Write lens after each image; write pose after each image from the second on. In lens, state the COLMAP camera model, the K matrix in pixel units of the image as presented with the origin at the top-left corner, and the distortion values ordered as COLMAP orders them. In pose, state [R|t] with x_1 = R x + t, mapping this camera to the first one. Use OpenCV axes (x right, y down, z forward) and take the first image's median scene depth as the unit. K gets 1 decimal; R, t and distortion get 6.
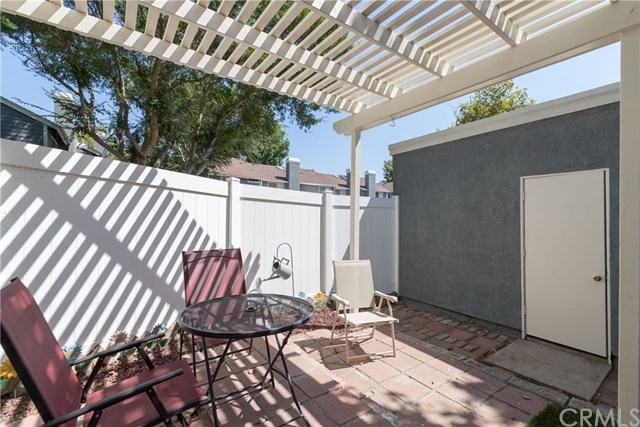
lens RADIAL K [[290.5, 0, 324.2], [0, 290.5, 216.7], [0, 0, 1]] dist [-0.000238, -0.000560]
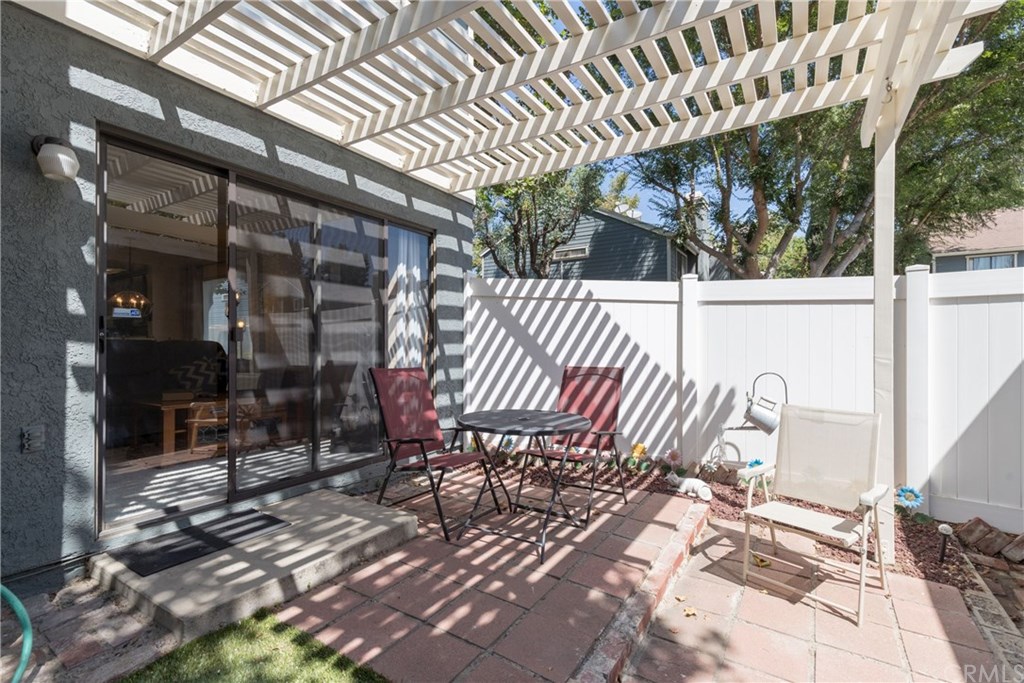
lens RADIAL K [[464.8, 0, 518.7], [0, 464.8, 342.3], [0, 0, 1]] dist [-0.000238, -0.000560]
pose [[0.365189, -0.012162, -0.930854, 0.728146], [0.008622, 0.999916, -0.009682, 0.046634], [0.930893, -0.004490, 0.365263, 0.253541]]
